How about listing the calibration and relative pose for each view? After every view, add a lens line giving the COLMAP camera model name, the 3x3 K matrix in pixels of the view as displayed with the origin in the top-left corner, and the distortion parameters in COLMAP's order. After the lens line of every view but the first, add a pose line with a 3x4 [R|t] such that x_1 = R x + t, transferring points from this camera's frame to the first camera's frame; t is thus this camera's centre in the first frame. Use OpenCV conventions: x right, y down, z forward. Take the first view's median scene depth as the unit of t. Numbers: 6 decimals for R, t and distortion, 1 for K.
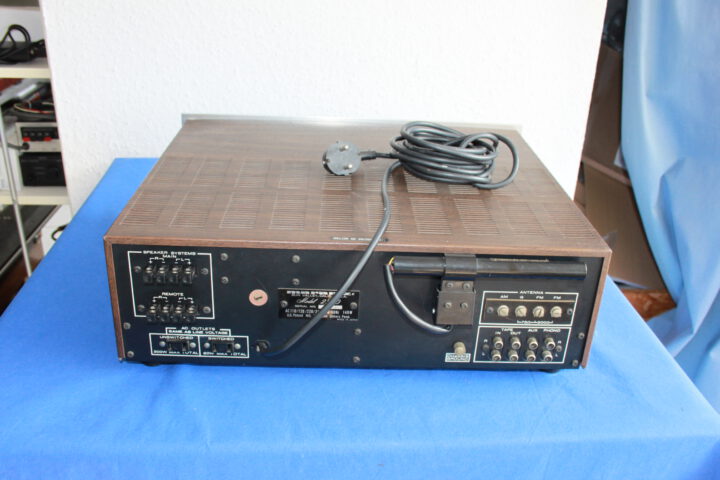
lens RADIAL K [[702.6, 0, 355.3], [0, 702.6, 239.7], [0, 0, 1]] dist [-0.048839, 0.000000]
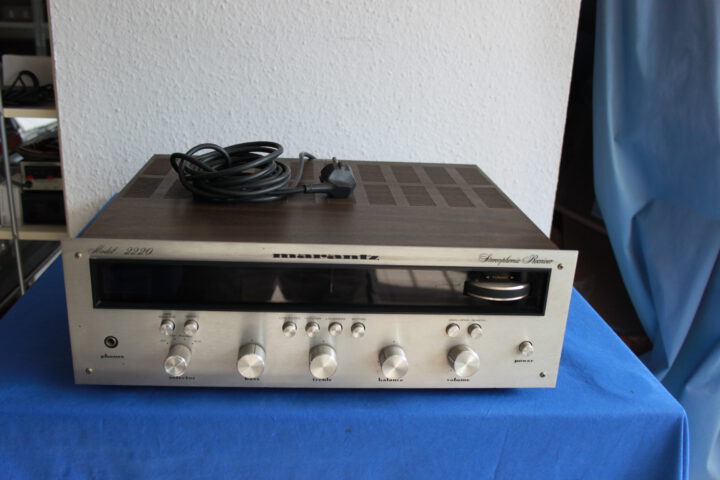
lens RADIAL K [[702.6, 0, 364.2], [0, 702.6, 239.6], [0, 0, 1]] dist [-0.048839, 0.000000]
pose [[0.999879, 0.007987, 0.013318, 0.035260], [-0.006447, 0.993694, -0.111938, 0.118485], [-0.014128, 0.111838, 0.993626, -0.081229]]
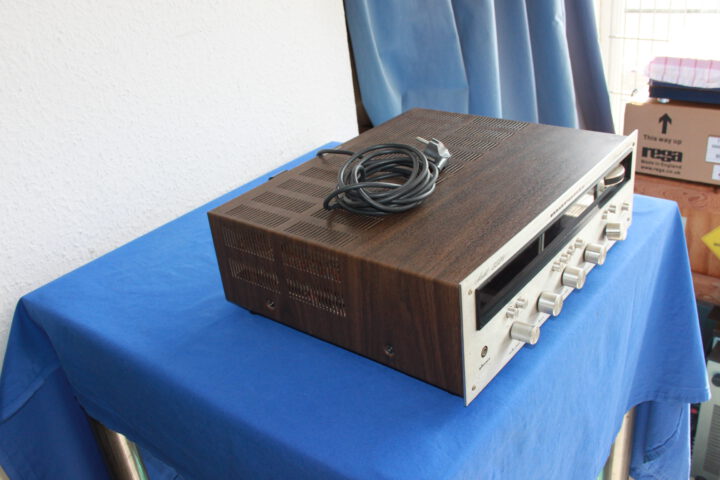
lens RADIAL K [[702.6, 0, 357.6], [0, 702.6, 244.5], [0, 0, 1]] dist [-0.048839, 0.000000]
pose [[0.671651, -0.440957, 0.595351, -0.923354], [0.437433, 0.884594, 0.161697, -0.223967], [-0.597945, 0.151822, 0.787027, 0.123705]]
